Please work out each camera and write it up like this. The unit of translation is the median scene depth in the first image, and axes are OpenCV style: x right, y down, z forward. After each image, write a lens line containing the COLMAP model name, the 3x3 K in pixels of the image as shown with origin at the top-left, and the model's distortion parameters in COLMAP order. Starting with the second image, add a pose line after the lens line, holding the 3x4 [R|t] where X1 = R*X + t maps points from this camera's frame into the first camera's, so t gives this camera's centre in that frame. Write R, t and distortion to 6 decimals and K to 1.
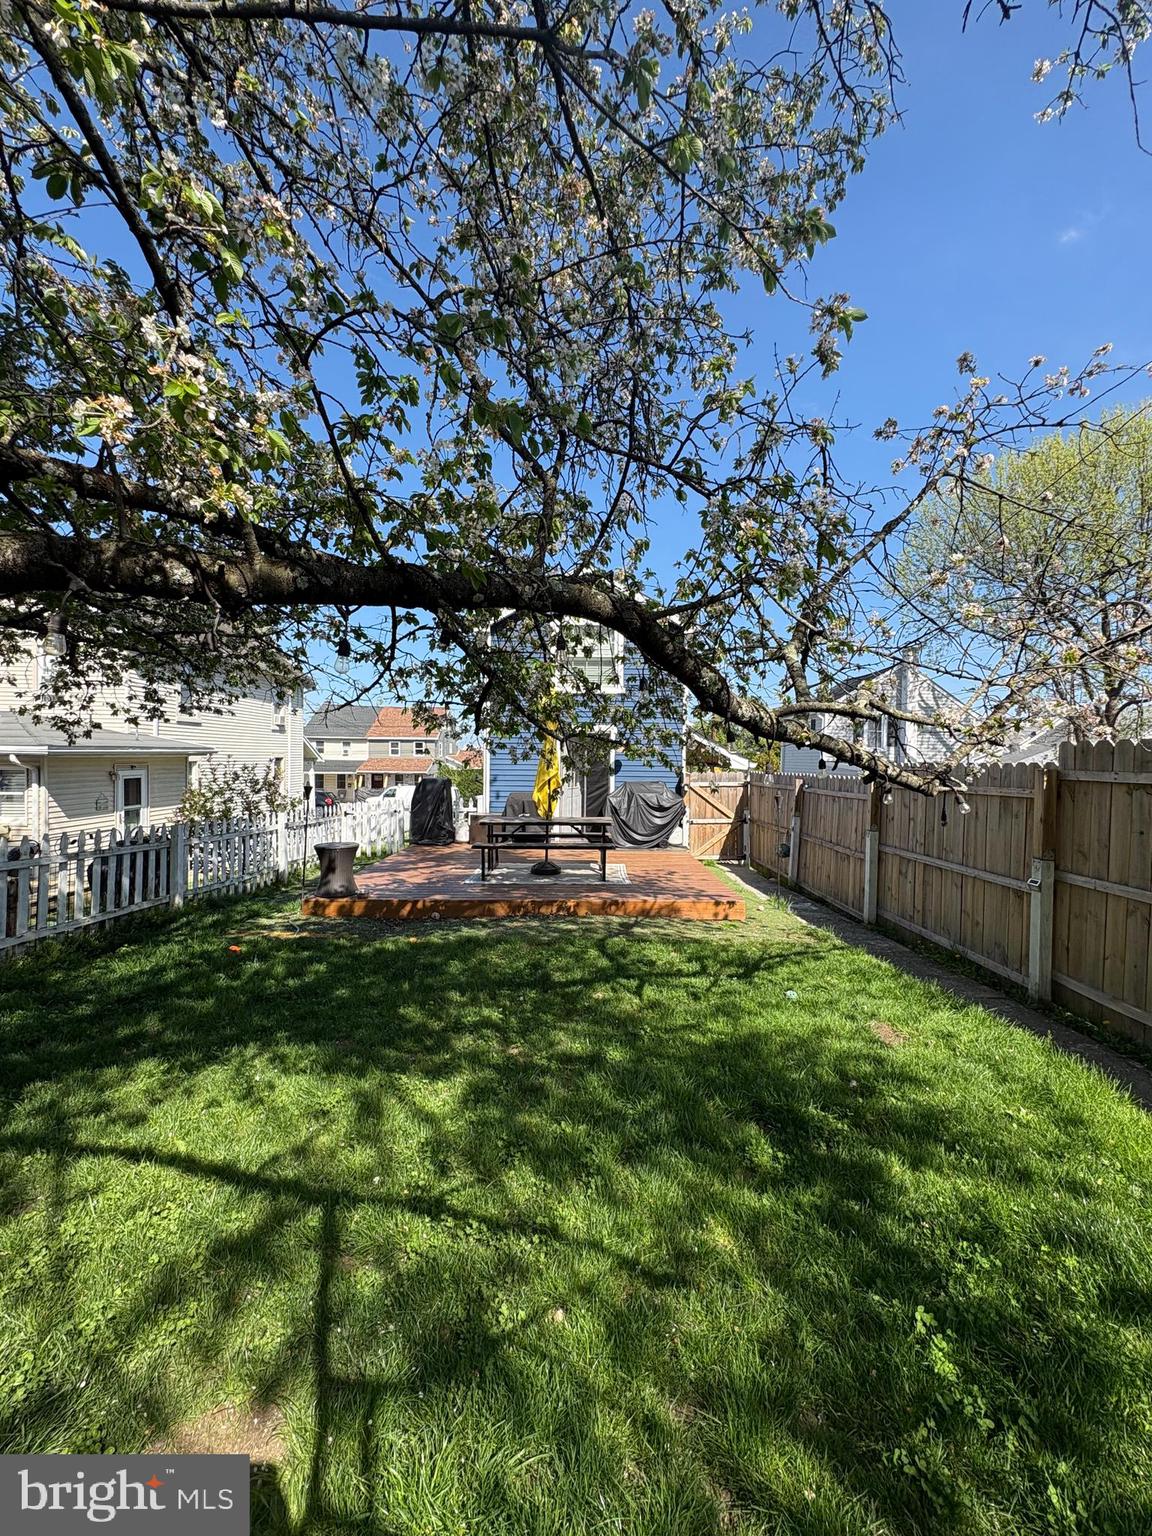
lens RADIAL K [[615.1, 0, 577.0], [0, 615.1, 764.4], [0, 0, 1]] dist [-0.005250, -0.000102]
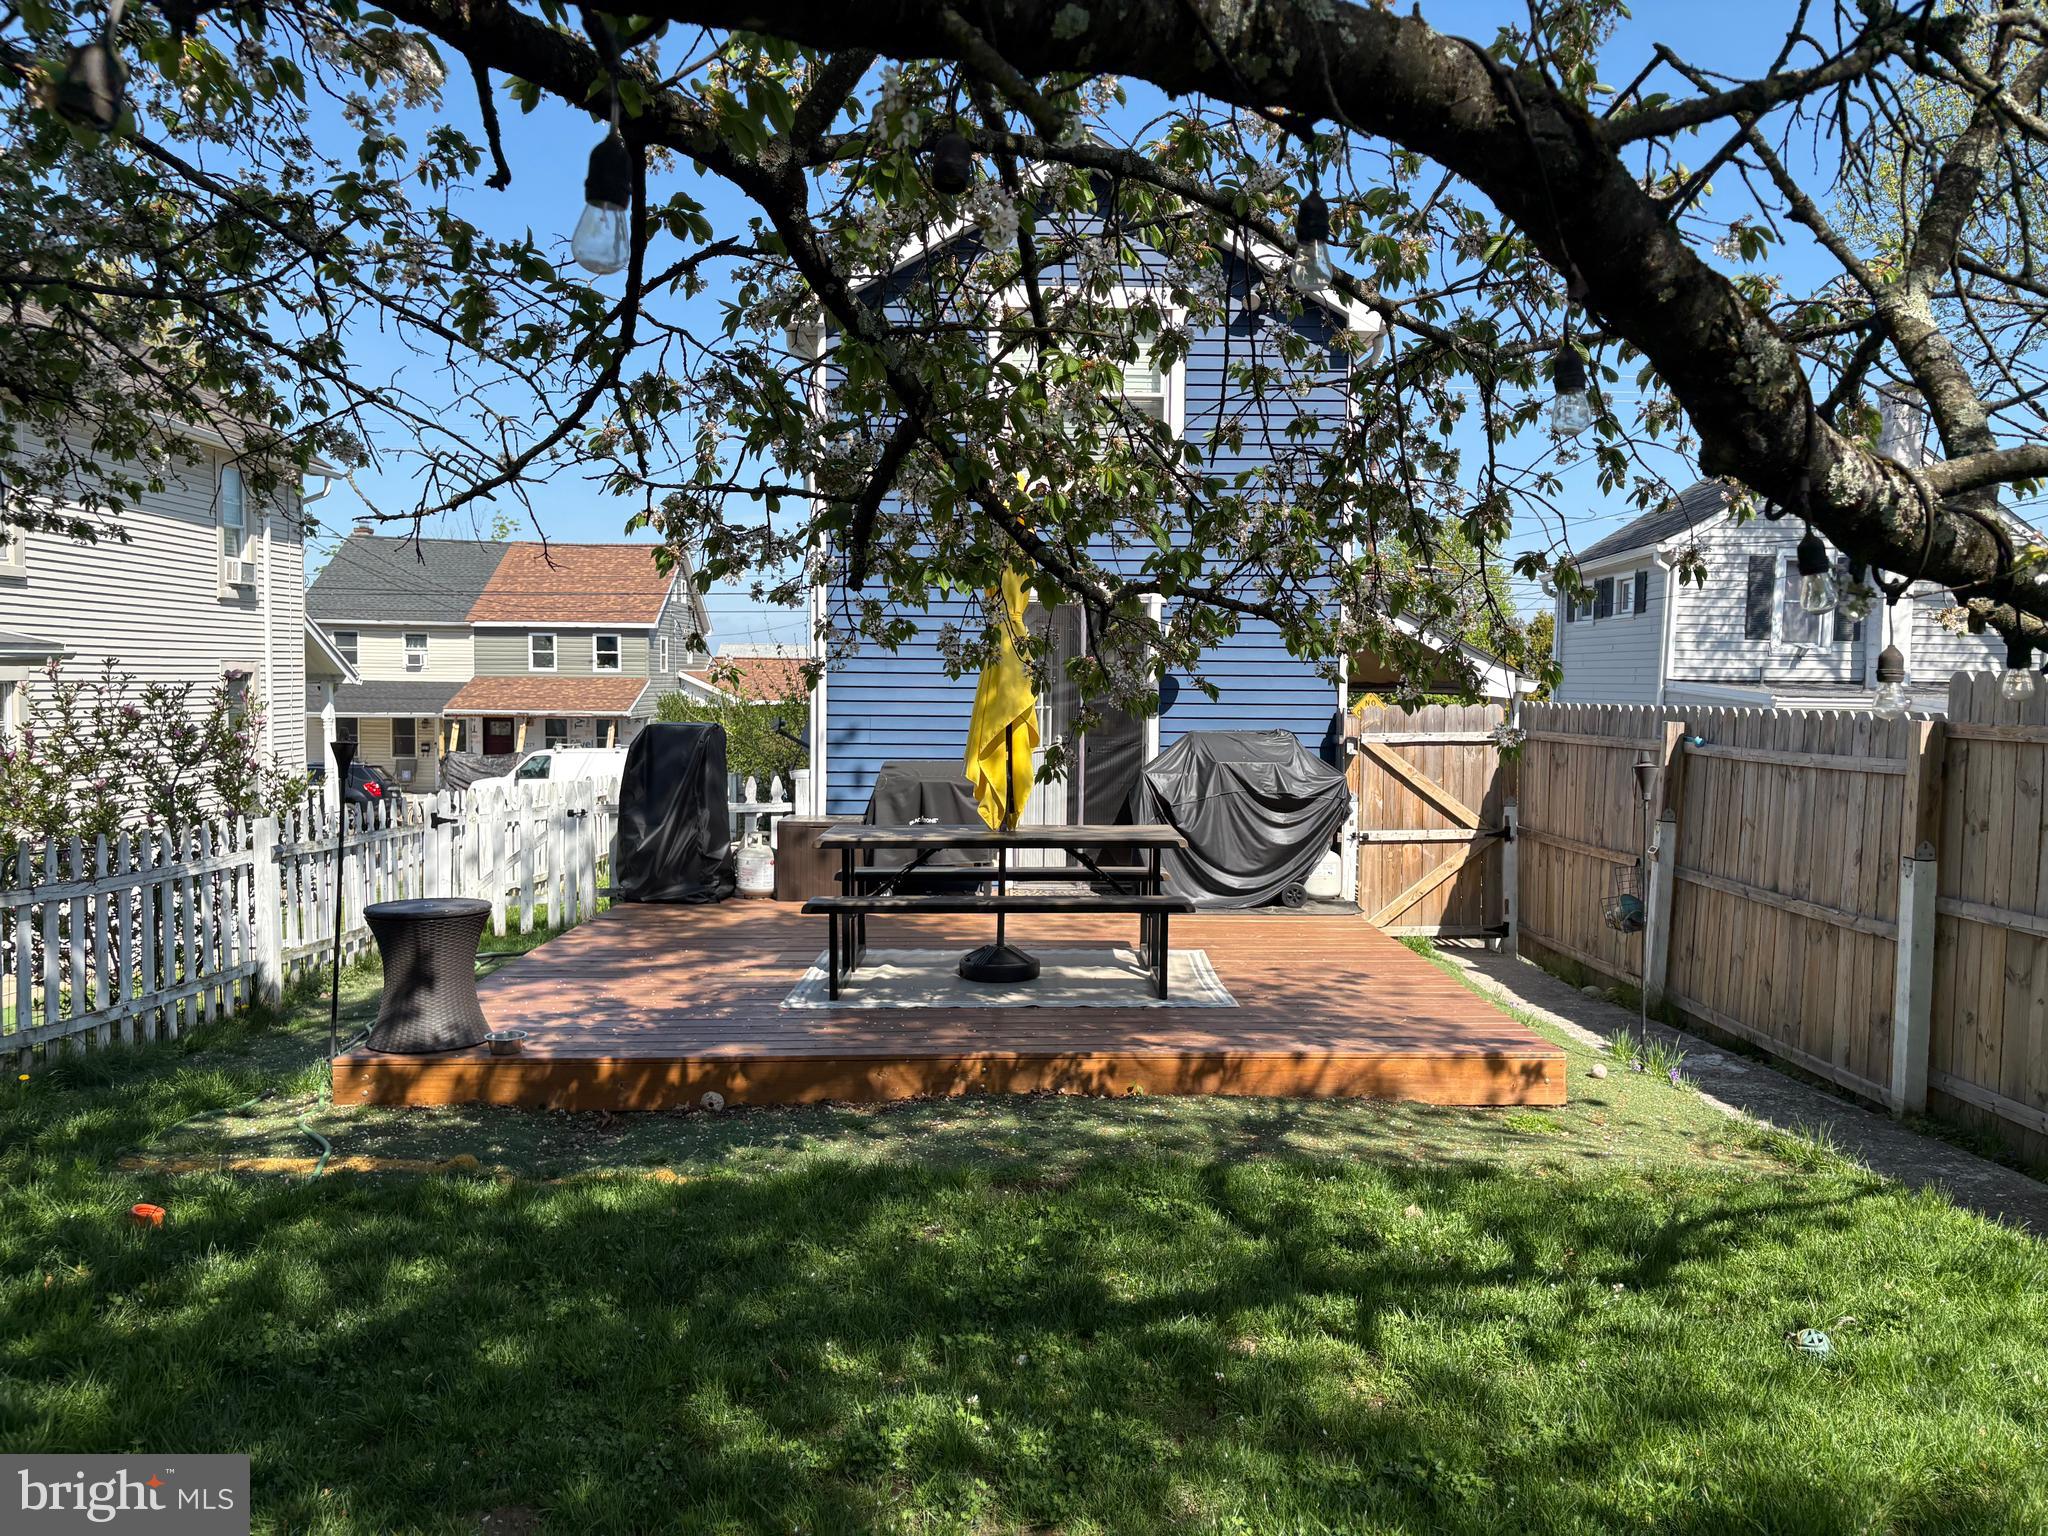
lens RADIAL K [[1551.4, 0, 1030.6], [0, 1551.4, 768.8], [0, 0, 1]] dist [0.037736, -0.031503]
pose [[0.999813, -0.003613, 0.018989, -0.096159], [0.002699, 0.998847, 0.047932, 0.013742], [-0.019141, -0.047872, 0.998670, 0.144029]]
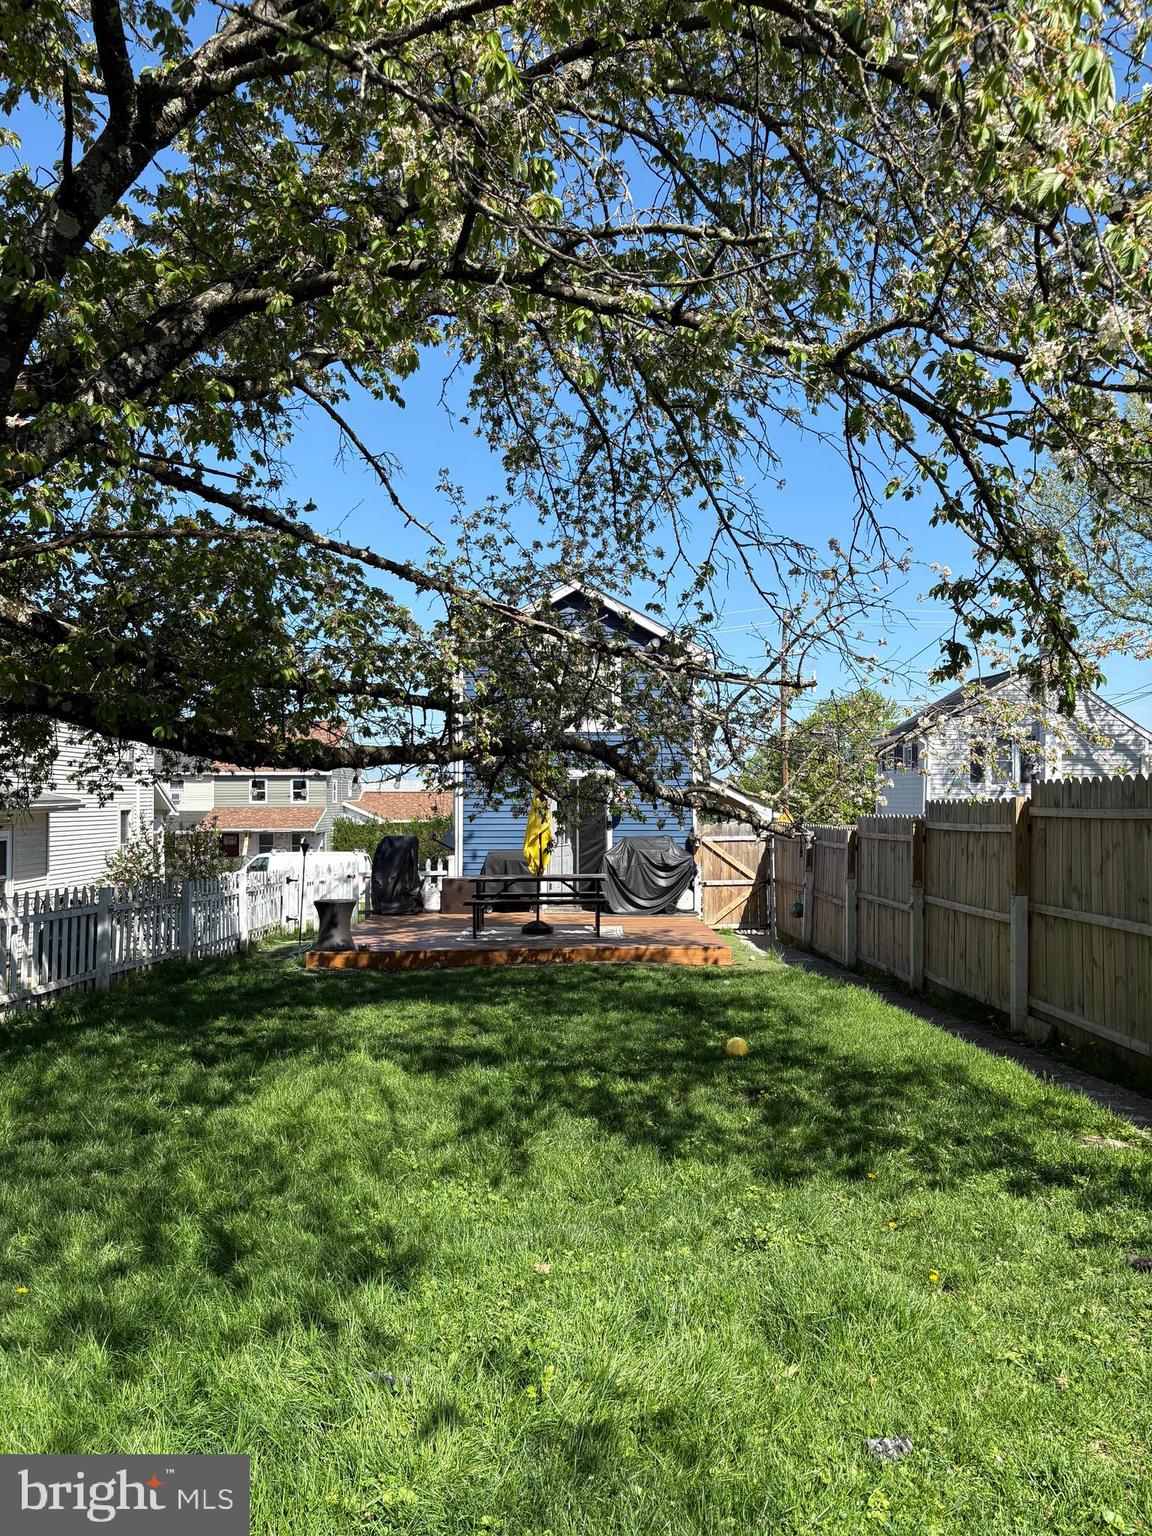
lens RADIAL K [[1163.5, 0, 566.7], [0, 1163.5, 764.0], [0, 0, 1]] dist [0.037736, -0.031503]
pose [[0.999890, -0.011940, 0.008781, -0.035663], [0.012289, 0.999088, -0.040882, -0.018742], [-0.008285, 0.040985, 0.999125, -1.557209]]
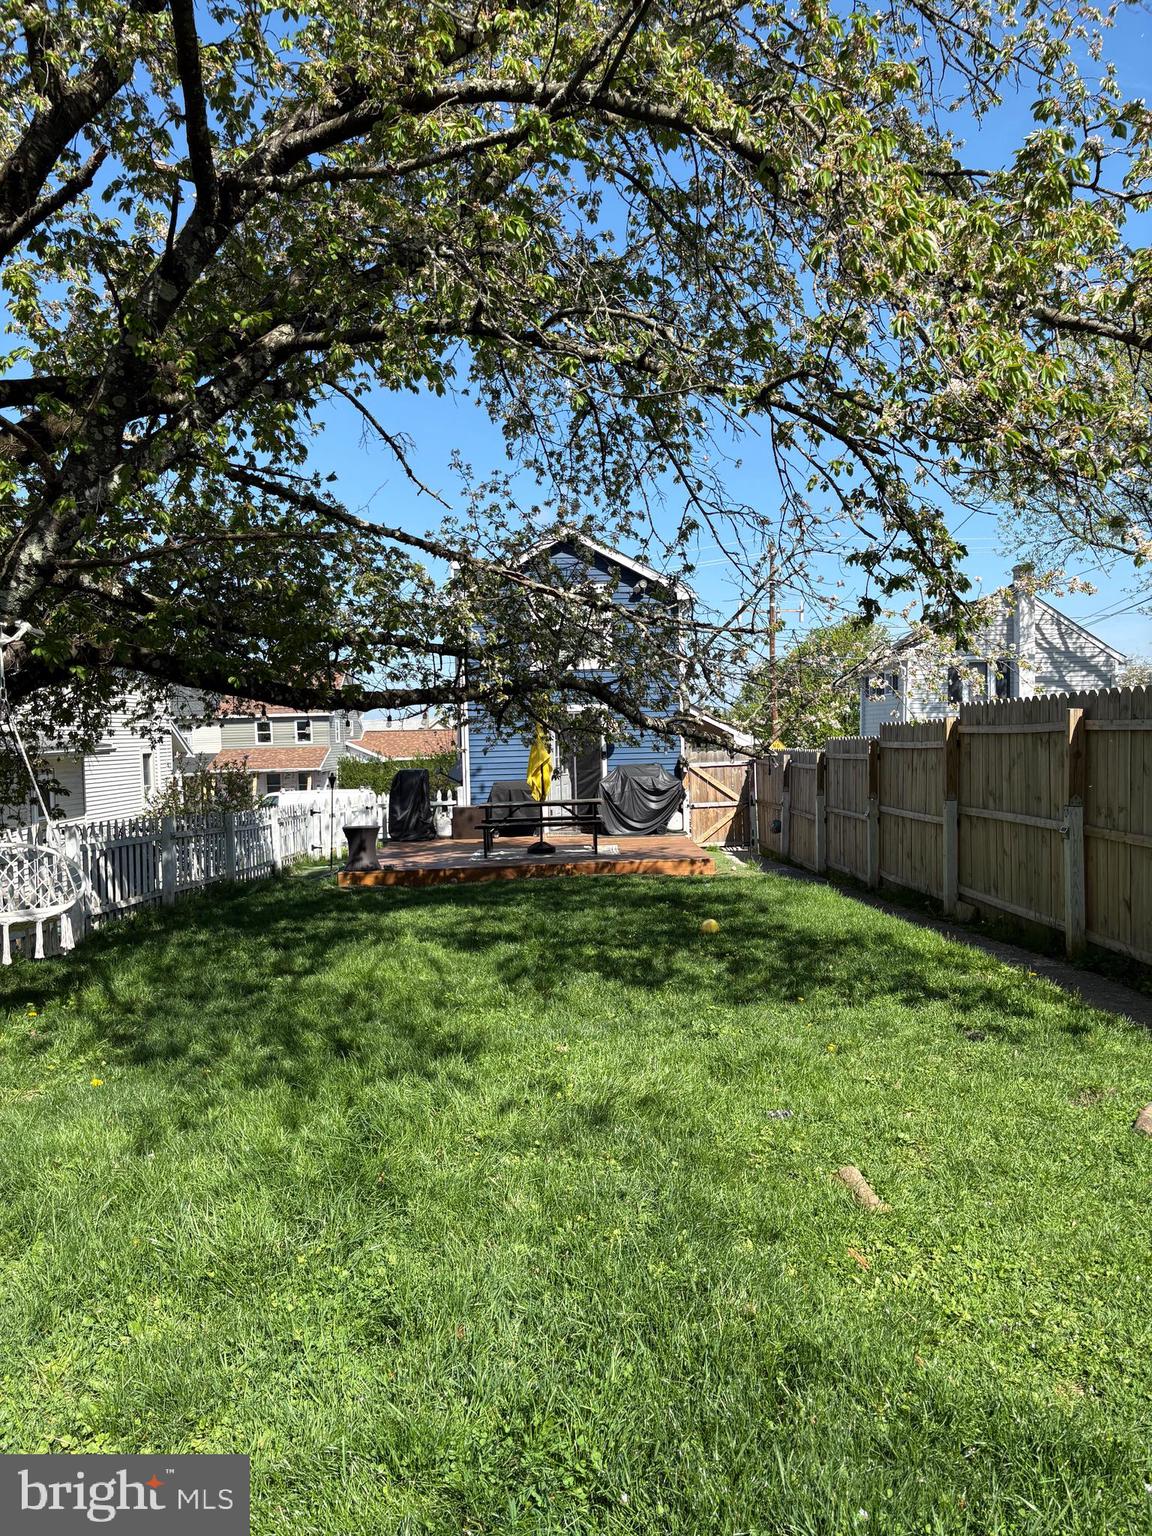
lens RADIAL K [[1163.5, 0, 556.7], [0, 1163.5, 786.0], [0, 0, 1]] dist [0.037736, -0.031503]
pose [[0.999224, -0.039344, 0.002007, -0.048198], [0.039254, 0.998659, 0.033759, -0.007568], [-0.003333, -0.033654, 0.999428, -1.922432]]
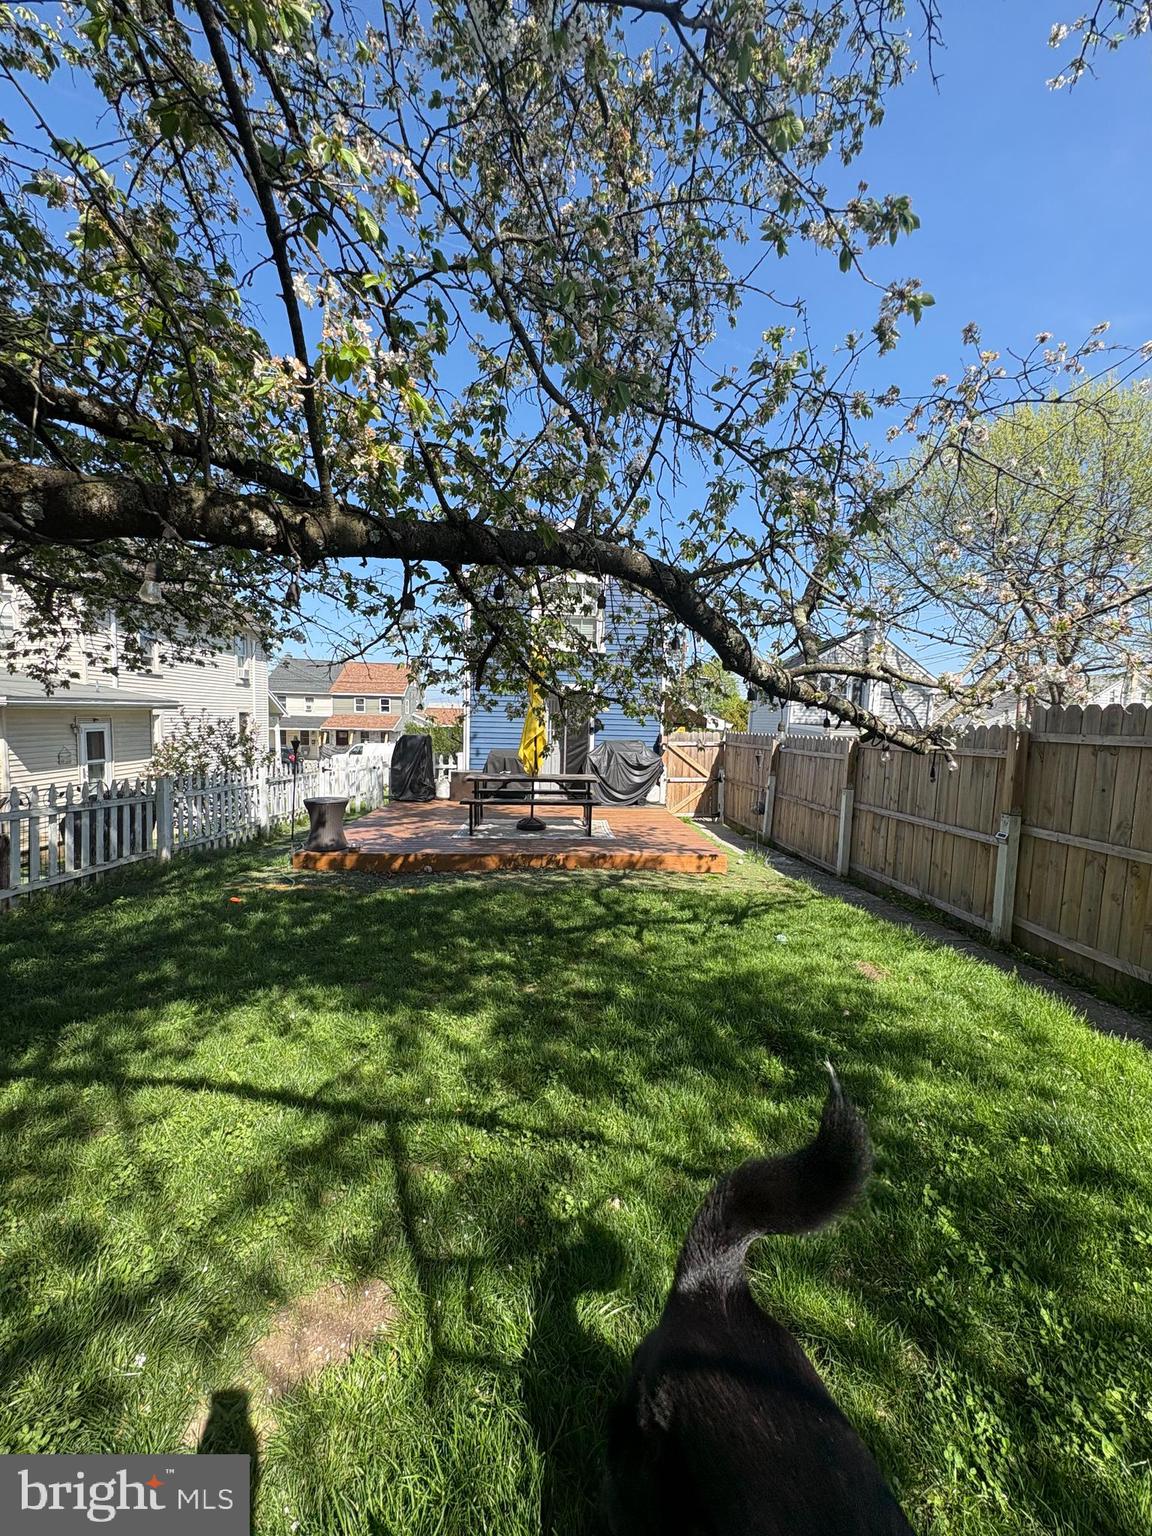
lens RADIAL K [[615.1, 0, 577.3], [0, 615.1, 764.3], [0, 0, 1]] dist [-0.005250, -0.000102]
pose [[0.998284, 0.009182, 0.057837, -0.066548], [-0.012931, 0.997816, 0.064783, 0.005950], [-0.057116, -0.065419, 0.996222, -0.028340]]
